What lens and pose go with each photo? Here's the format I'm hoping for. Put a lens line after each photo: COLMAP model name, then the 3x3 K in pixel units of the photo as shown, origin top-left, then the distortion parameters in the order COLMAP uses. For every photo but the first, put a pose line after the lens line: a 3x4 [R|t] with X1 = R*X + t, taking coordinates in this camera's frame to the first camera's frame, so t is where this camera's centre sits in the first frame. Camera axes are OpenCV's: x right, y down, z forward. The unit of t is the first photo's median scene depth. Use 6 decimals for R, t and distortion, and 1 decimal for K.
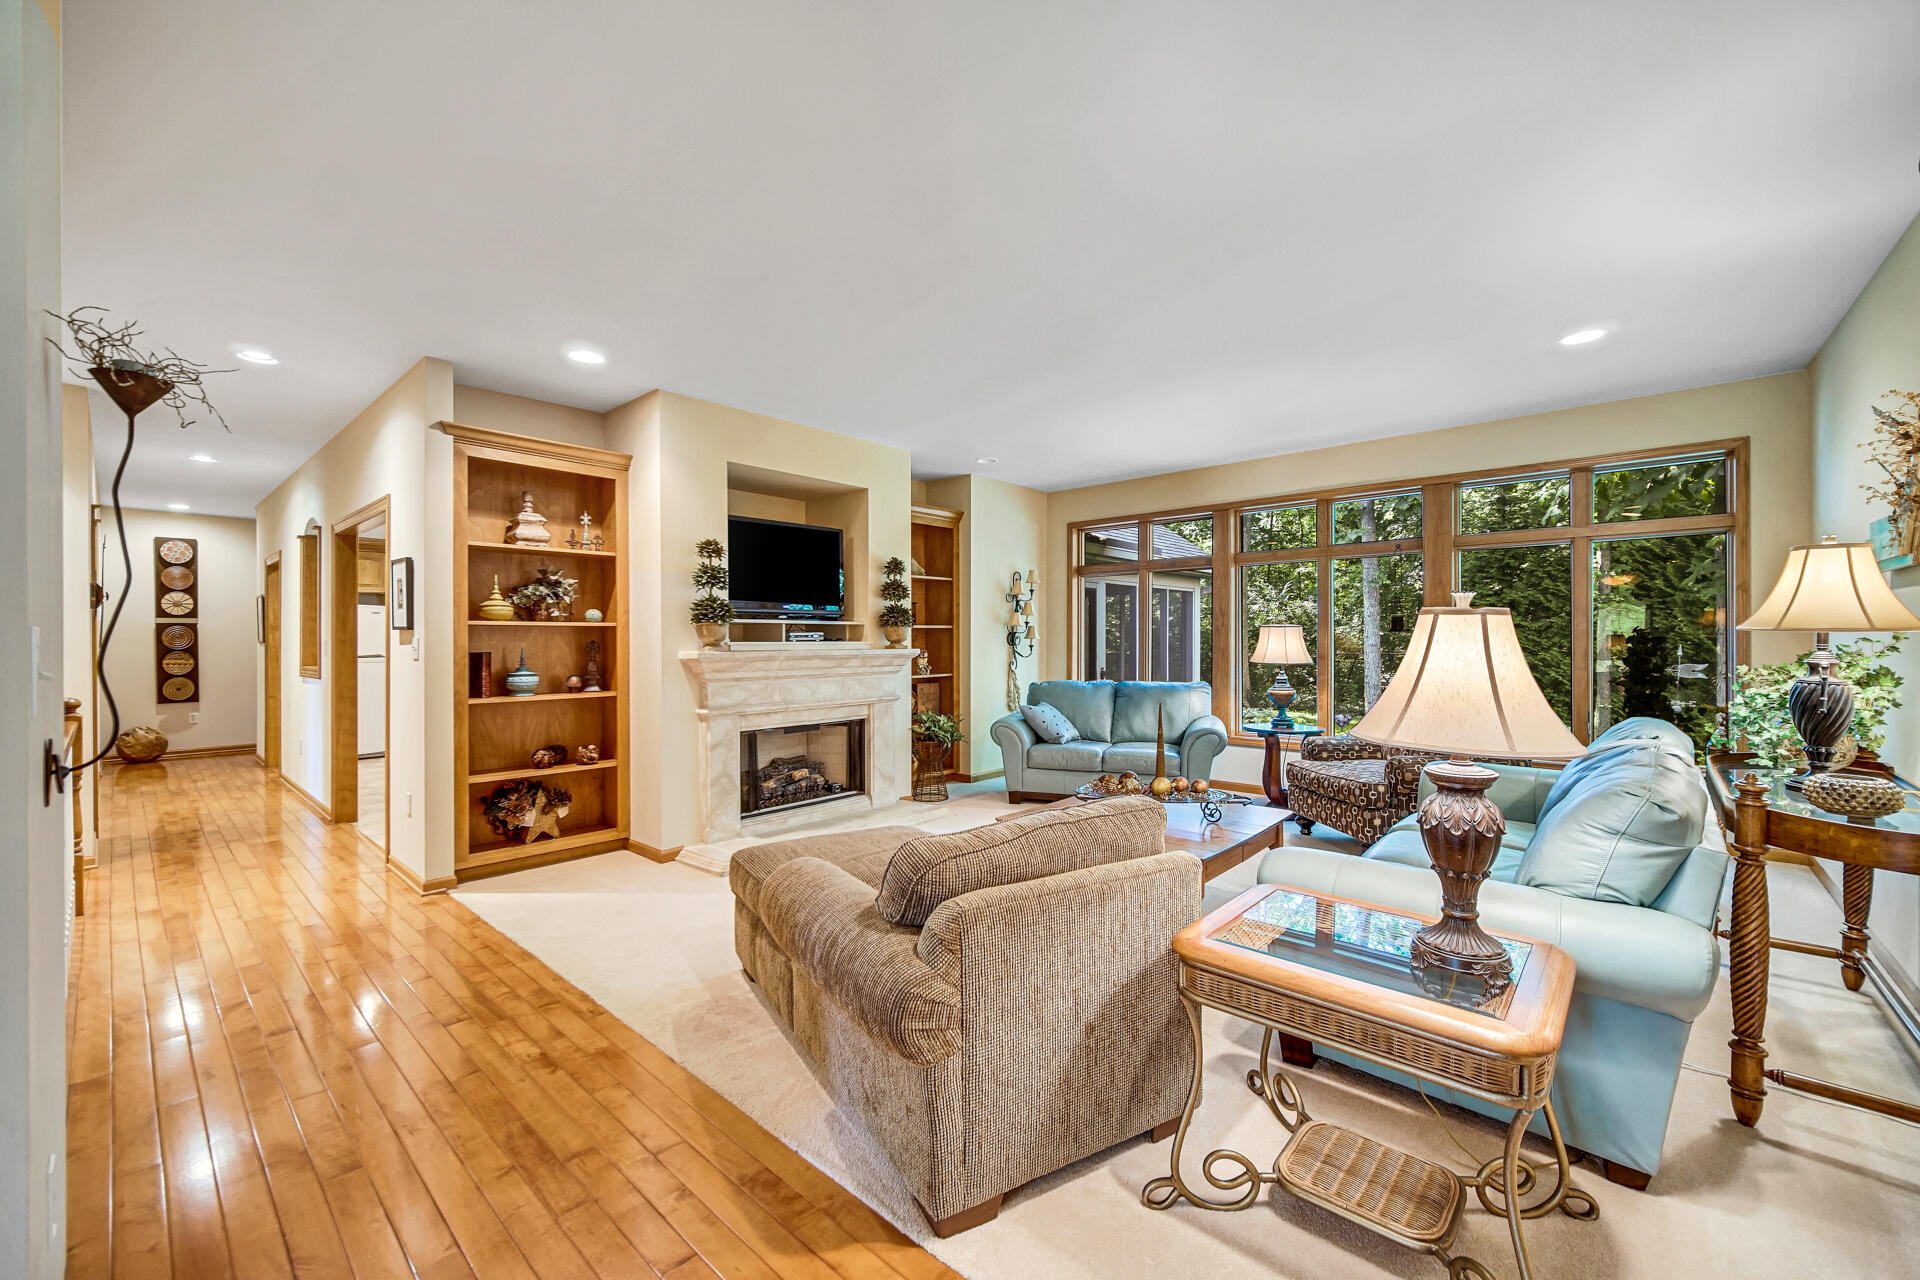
lens RADIAL K [[766.2, 0, 961.1], [0, 766.2, 632.9], [0, 0, 1]] dist [0.002886, 0.000258]
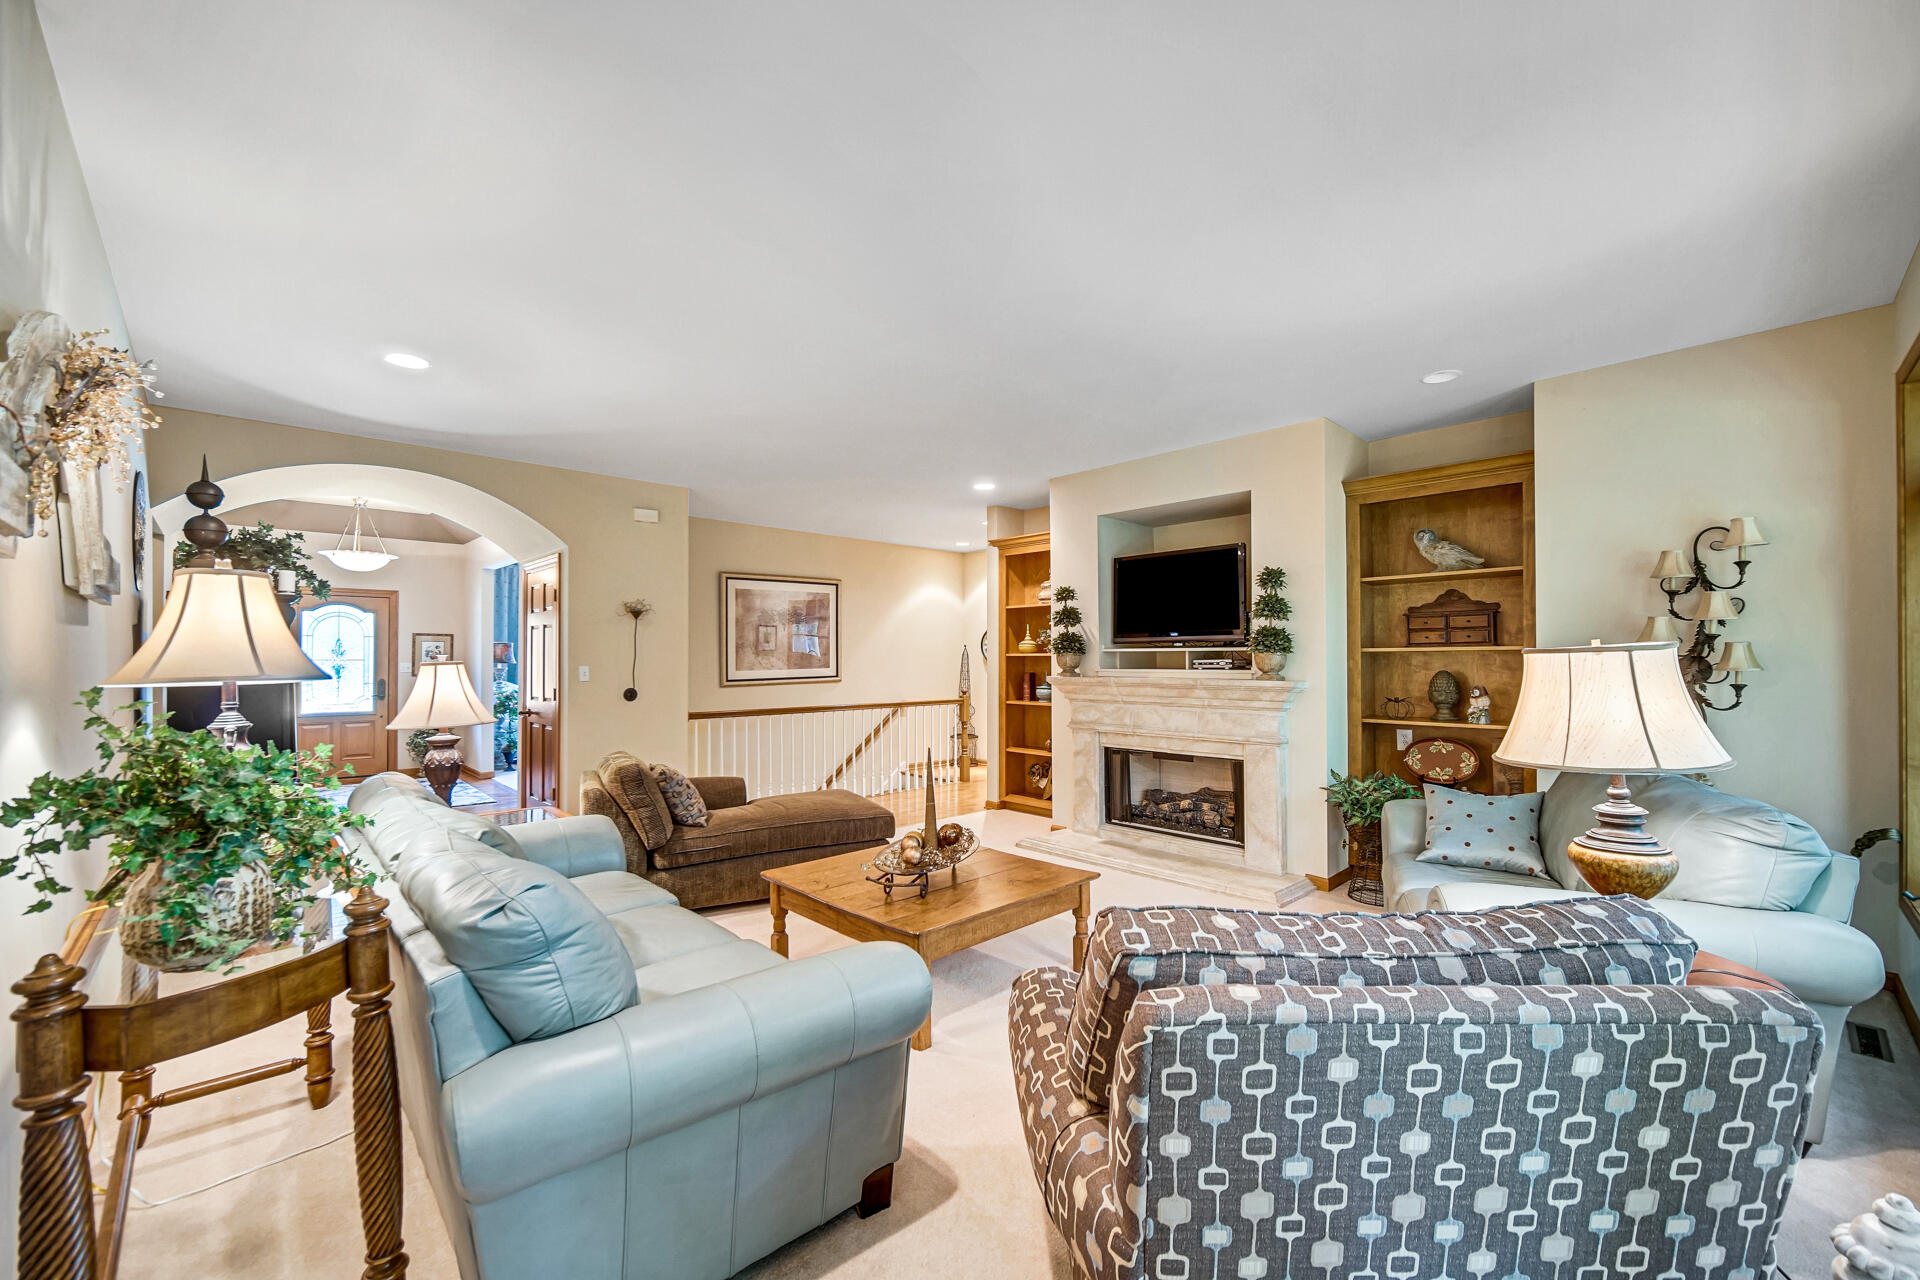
lens RADIAL K [[766.2, 0, 962.5], [0, 766.2, 656.4], [0, 0, 1]] dist [0.002886, 0.000258]
pose [[-0.088985, -0.011816, -0.995963, 0.812916], [-0.003938, 0.999926, -0.011511, 0.007312], [0.996025, 0.002898, -0.089025, 0.830286]]
